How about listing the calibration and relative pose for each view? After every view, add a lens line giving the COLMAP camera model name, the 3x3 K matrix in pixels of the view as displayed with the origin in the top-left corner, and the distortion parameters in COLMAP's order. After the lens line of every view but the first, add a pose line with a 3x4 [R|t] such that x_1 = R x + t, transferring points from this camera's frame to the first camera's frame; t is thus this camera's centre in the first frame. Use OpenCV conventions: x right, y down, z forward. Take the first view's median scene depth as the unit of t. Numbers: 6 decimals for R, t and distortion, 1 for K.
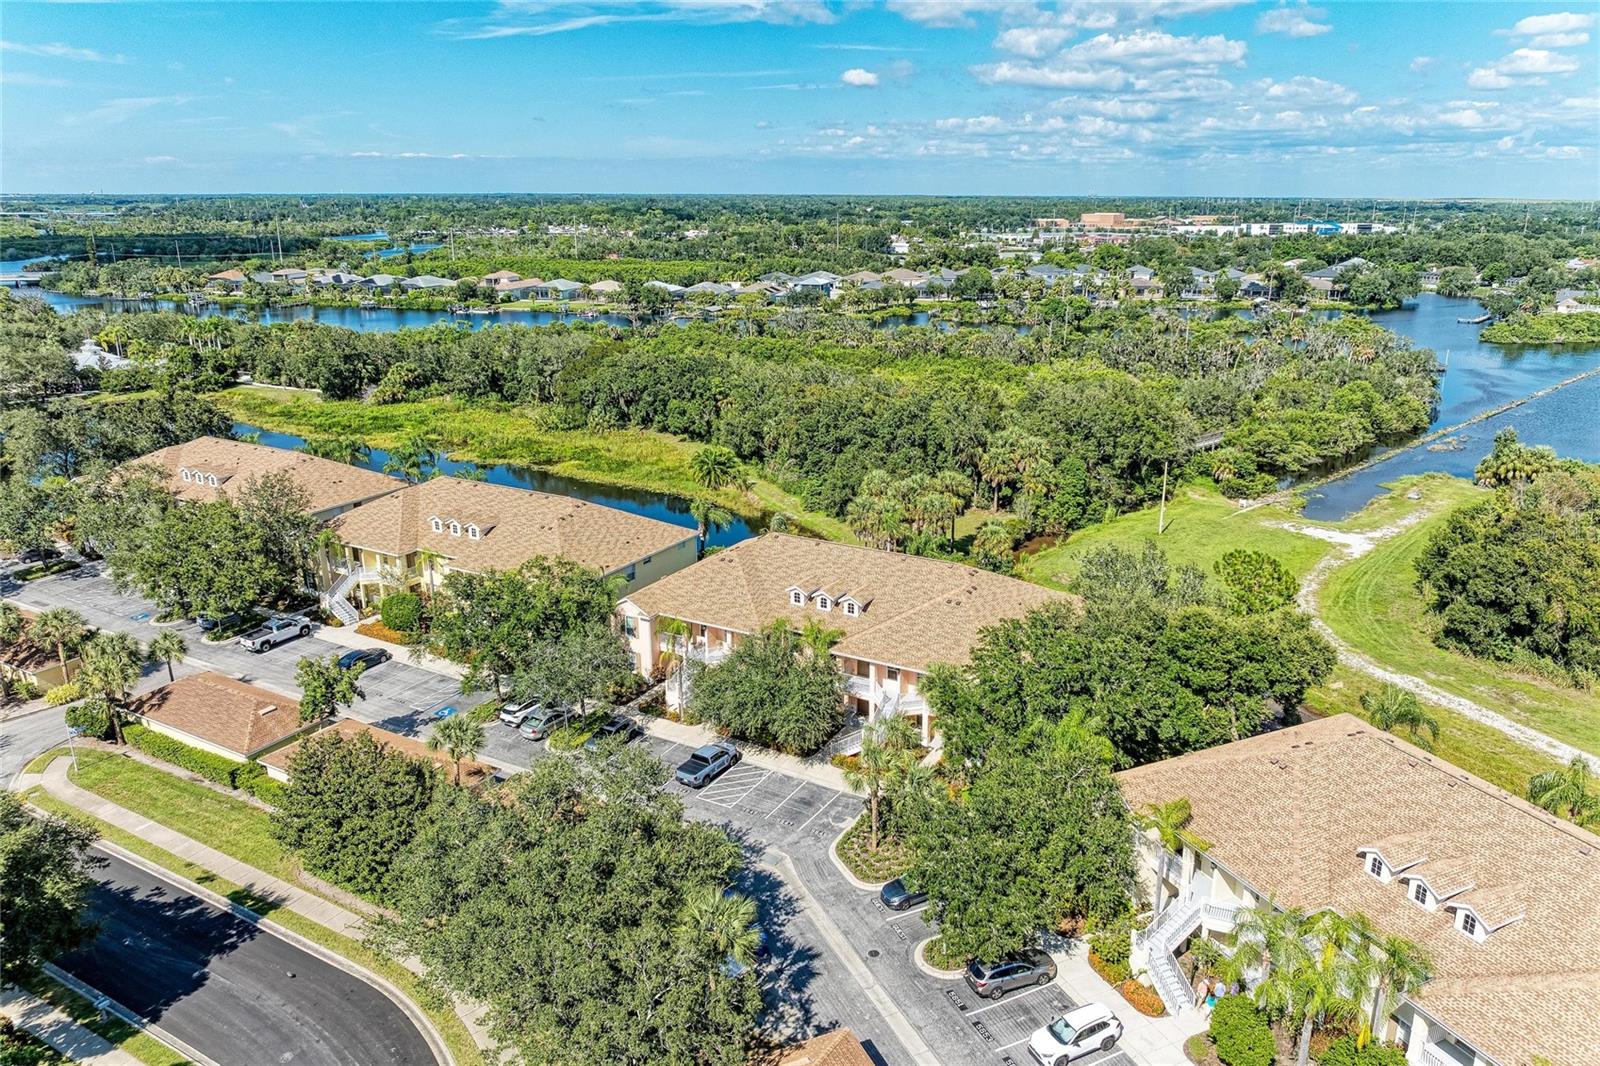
lens RADIAL K [[1130.0, 0, 802.5], [0, 1130.0, 530.5], [0, 0, 1]] dist [-0.024048, 0.006843]
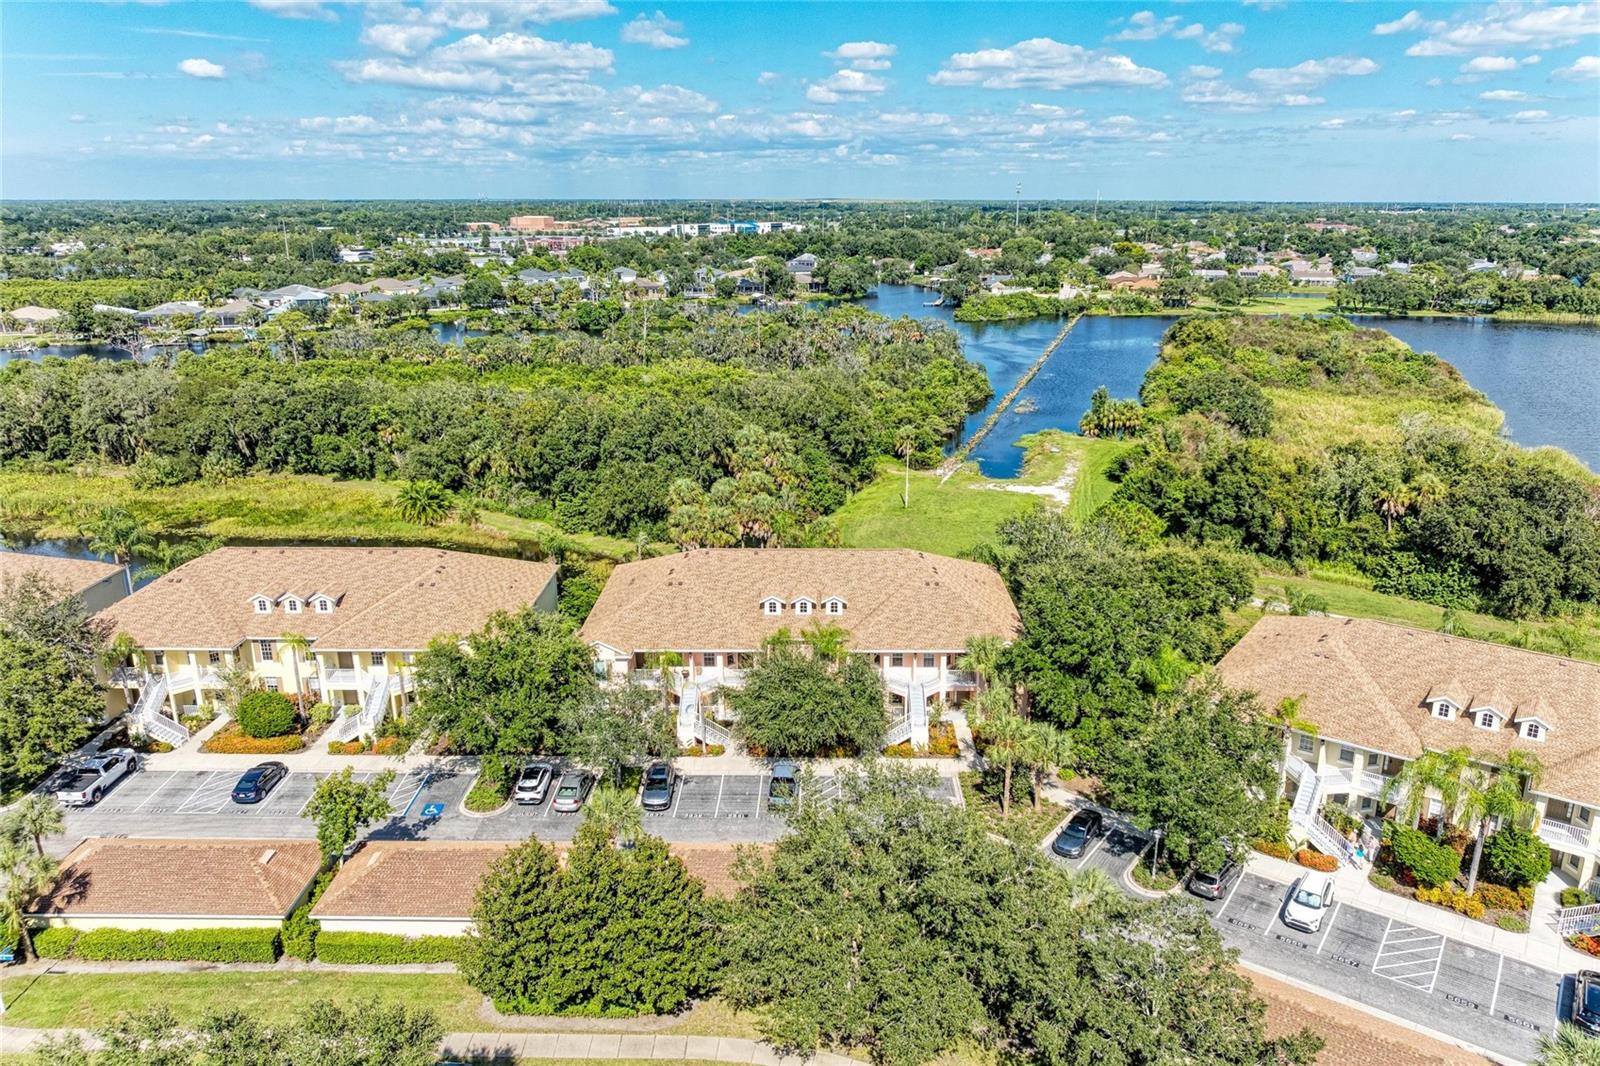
lens RADIAL K [[1136.5, 0, 798.9], [0, 1136.5, 535.8], [0, 0, 1]] dist [-0.016002, -0.004033]
pose [[0.870682, -0.141039, 0.471190, -0.098416], [0.140989, 0.989370, 0.035620, -0.007787], [-0.471206, 0.035419, 0.881312, 0.023171]]
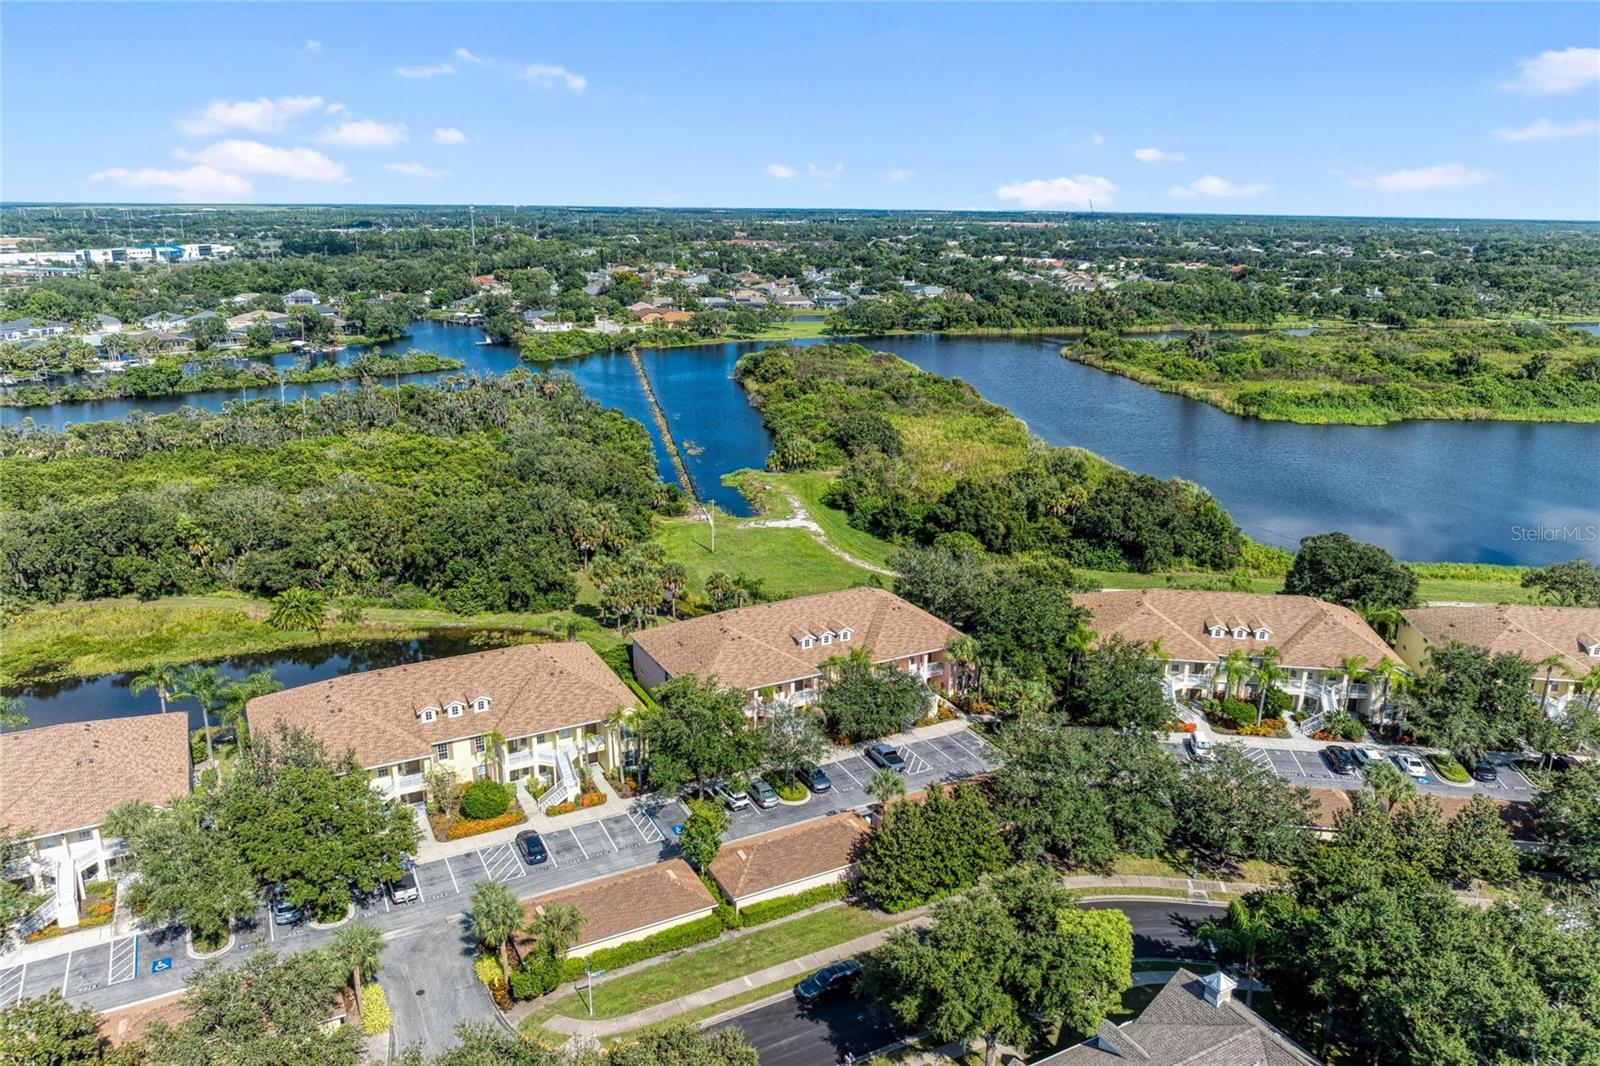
lens RADIAL K [[1159.5, 0, 779.8], [0, 1159.5, 535.4], [0, 0, 1]] dist [-0.013057, -0.002991]
pose [[0.528435, -0.235946, 0.815528, -0.255411], [0.236202, 0.963537, 0.125717, -0.056630], [-0.815454, 0.126196, 0.564898, 0.044535]]
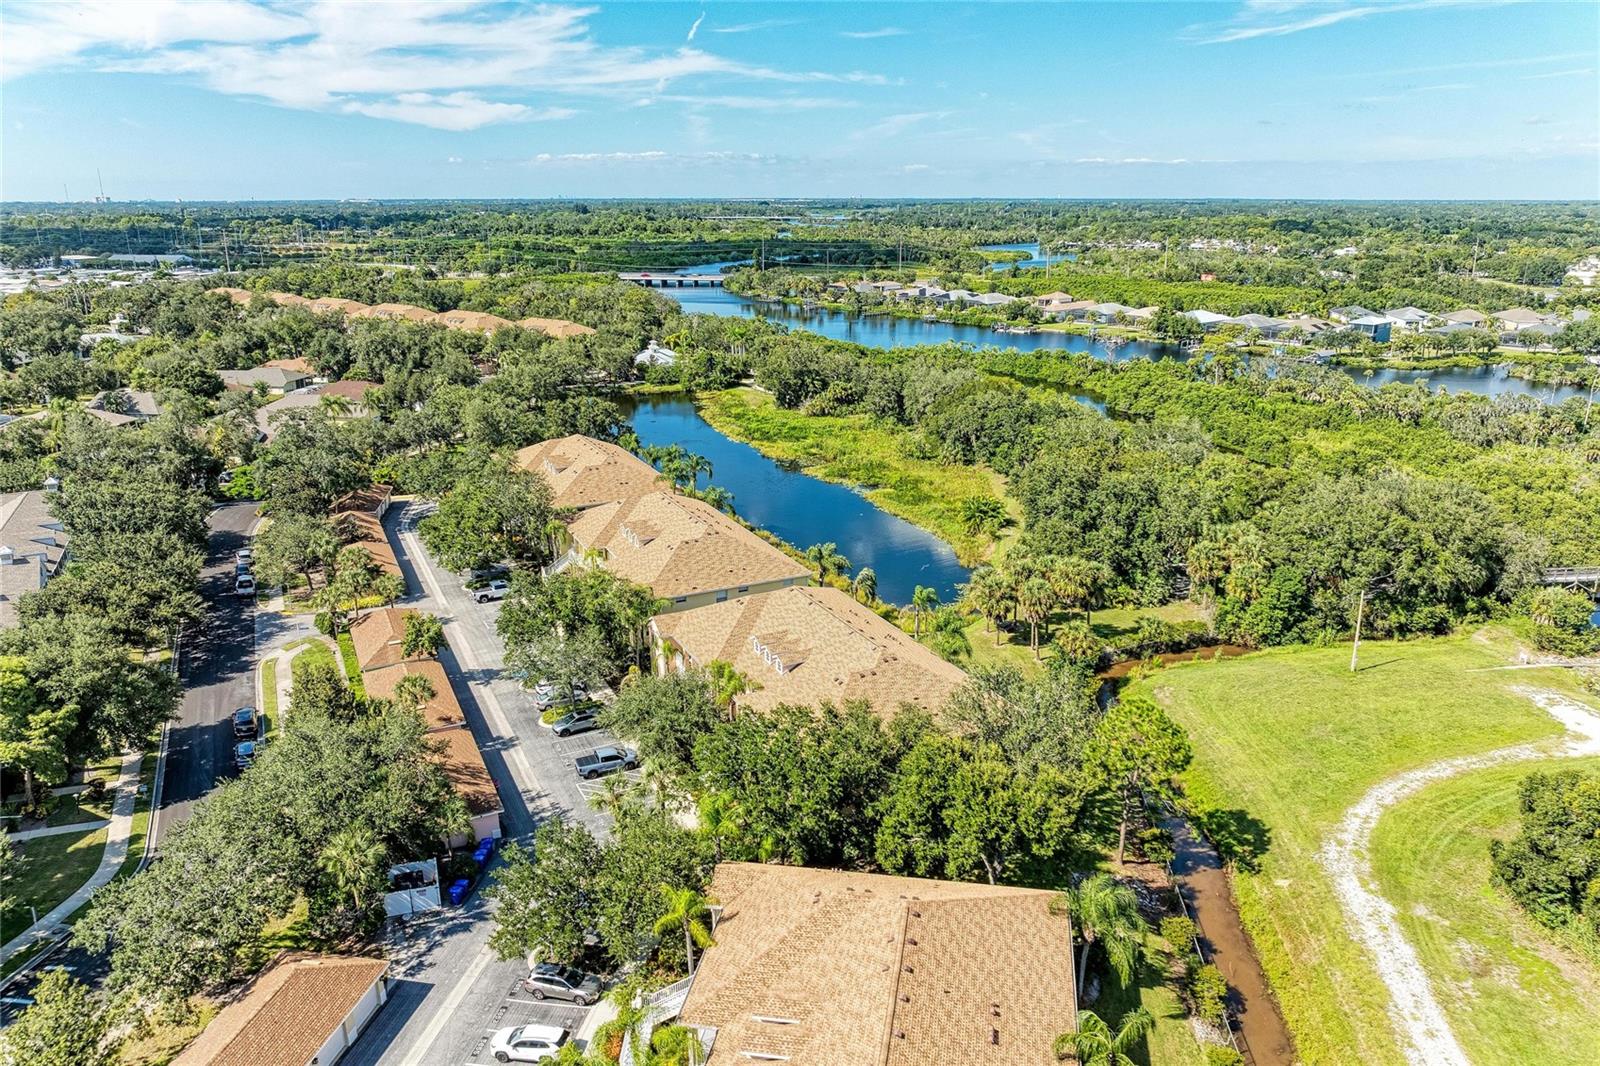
lens RADIAL K [[1115.5, 0, 808.1], [0, 1115.5, 525.6], [0, 0, 1]] dist [-0.022790, 0.005481]
pose [[0.822924, 0.155733, -0.546391, 0.141411], [-0.156912, 0.986593, 0.044874, -0.026601], [0.546053, 0.048807, 0.836327, 0.019306]]
